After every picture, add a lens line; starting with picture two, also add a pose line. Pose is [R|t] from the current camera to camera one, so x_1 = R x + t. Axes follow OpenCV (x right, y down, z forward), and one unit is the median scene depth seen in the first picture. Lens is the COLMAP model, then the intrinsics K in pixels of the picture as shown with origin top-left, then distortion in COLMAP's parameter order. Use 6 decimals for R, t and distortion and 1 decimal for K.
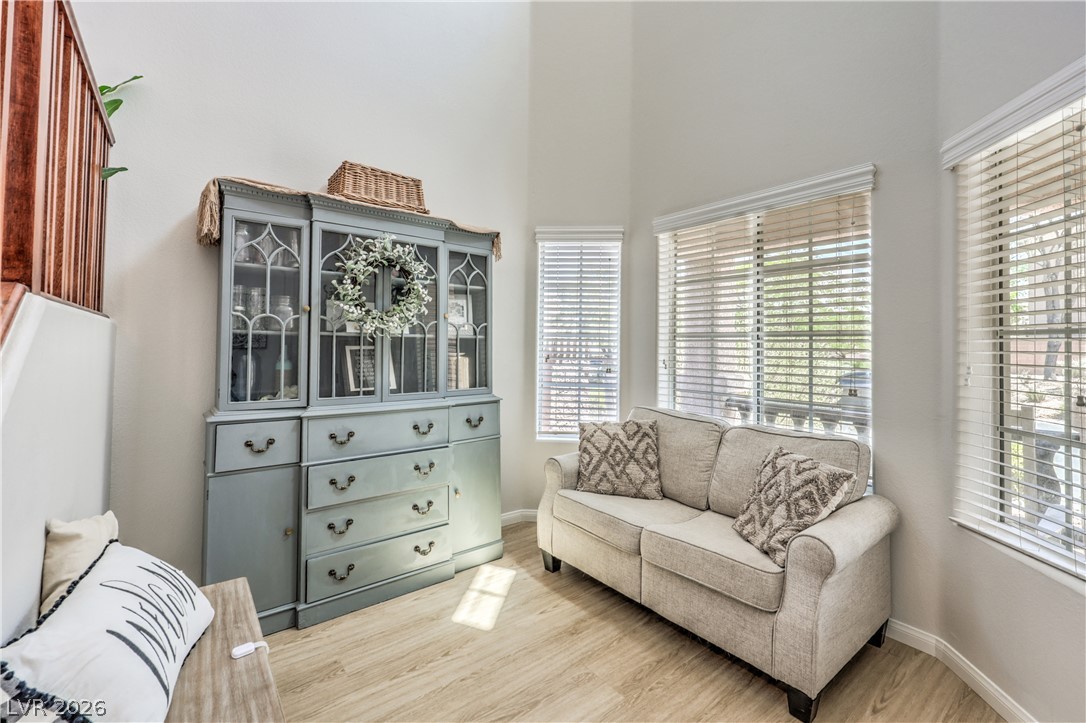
lens RADIAL K [[471.9, 0, 540.9], [0, 471.9, 320.6], [0, 0, 1]] dist [0.000408, 0.000066]
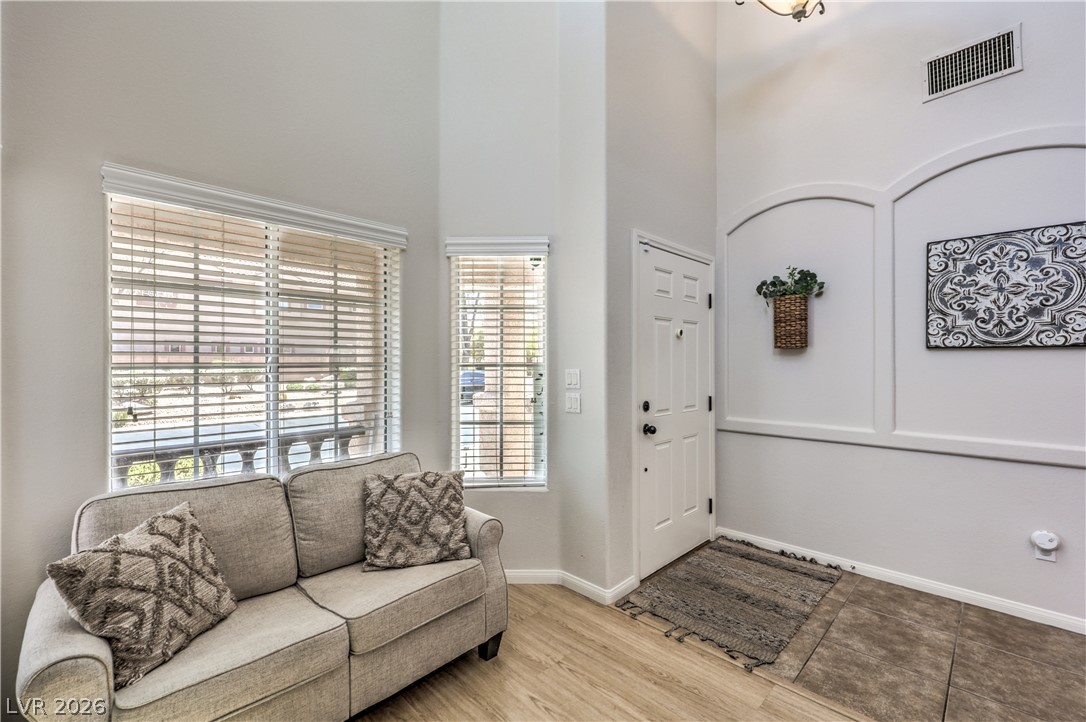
lens RADIAL K [[456.9, 0, 543.0], [0, 456.9, 361.0], [0, 0, 1]] dist [-0.000991, 0.000051]
pose [[-0.126366, -0.002343, 0.991981, -0.589576], [-0.034906, 0.999388, -0.002087, 0.002169], [-0.991369, -0.034890, -0.126371, 0.824916]]
